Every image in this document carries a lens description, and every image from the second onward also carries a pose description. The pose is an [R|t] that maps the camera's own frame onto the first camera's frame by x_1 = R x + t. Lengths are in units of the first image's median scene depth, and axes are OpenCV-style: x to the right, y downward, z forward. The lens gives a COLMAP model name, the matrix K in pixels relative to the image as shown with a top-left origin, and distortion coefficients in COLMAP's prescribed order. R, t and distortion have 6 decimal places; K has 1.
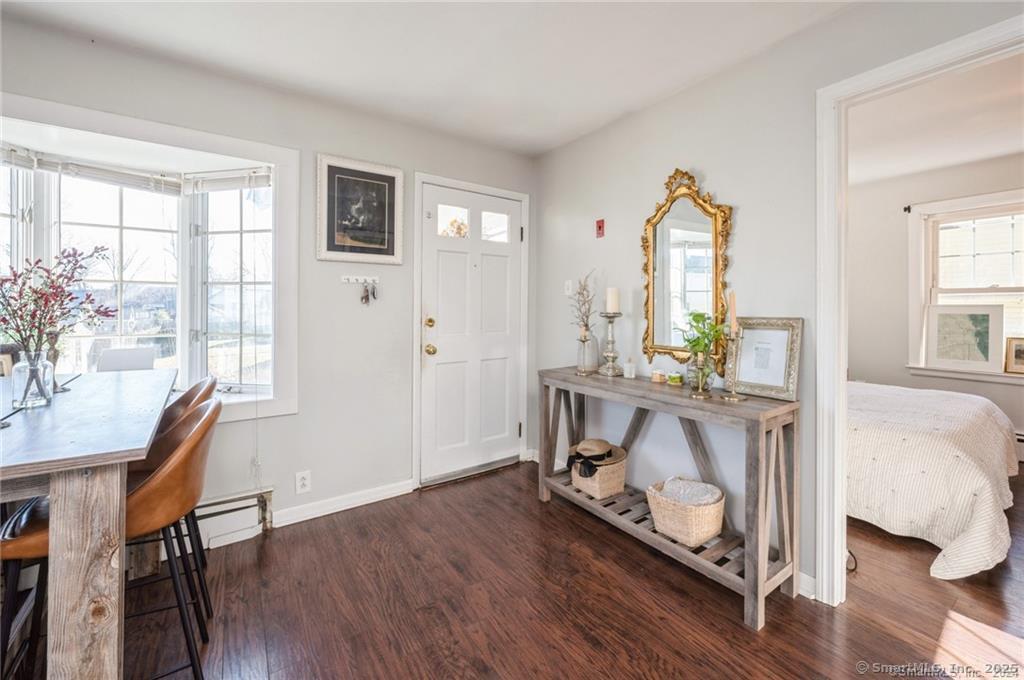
lens RADIAL K [[413.2, 0, 509.5], [0, 413.2, 308.6], [0, 0, 1]] dist [-0.007381, 0.001147]
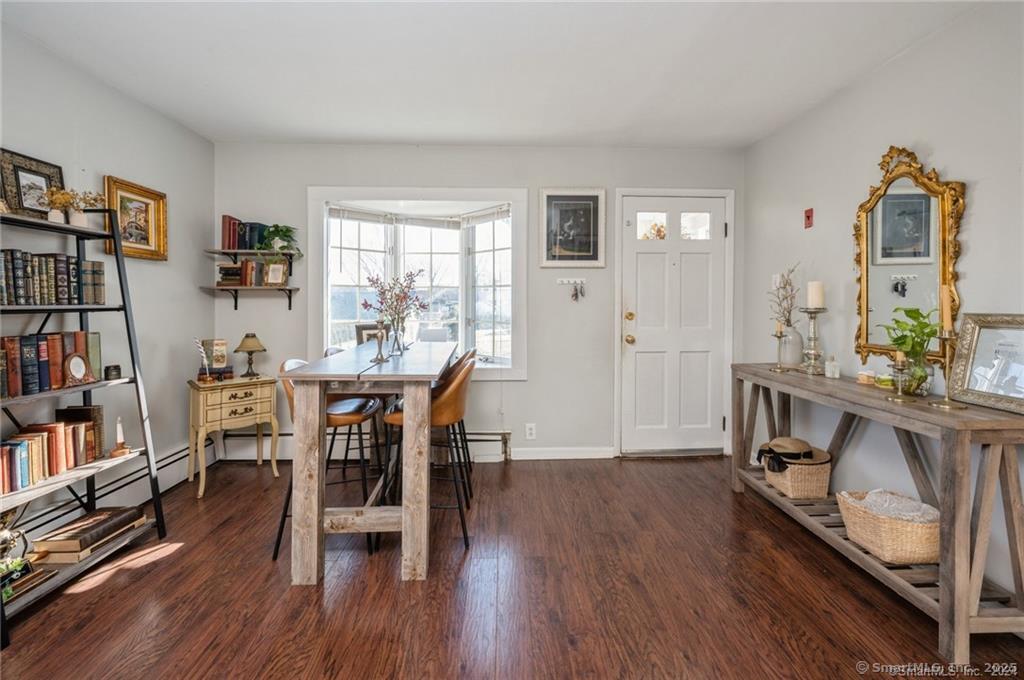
lens RADIAL K [[413.2, 0, 510.2], [0, 413.2, 304.2], [0, 0, 1]] dist [-0.007381, 0.001147]
pose [[0.839149, -0.000856, -0.543901, 0.186925], [0.001511, 0.999999, 0.000757, -0.000615], [0.543900, -0.001457, 0.839149, -0.182744]]
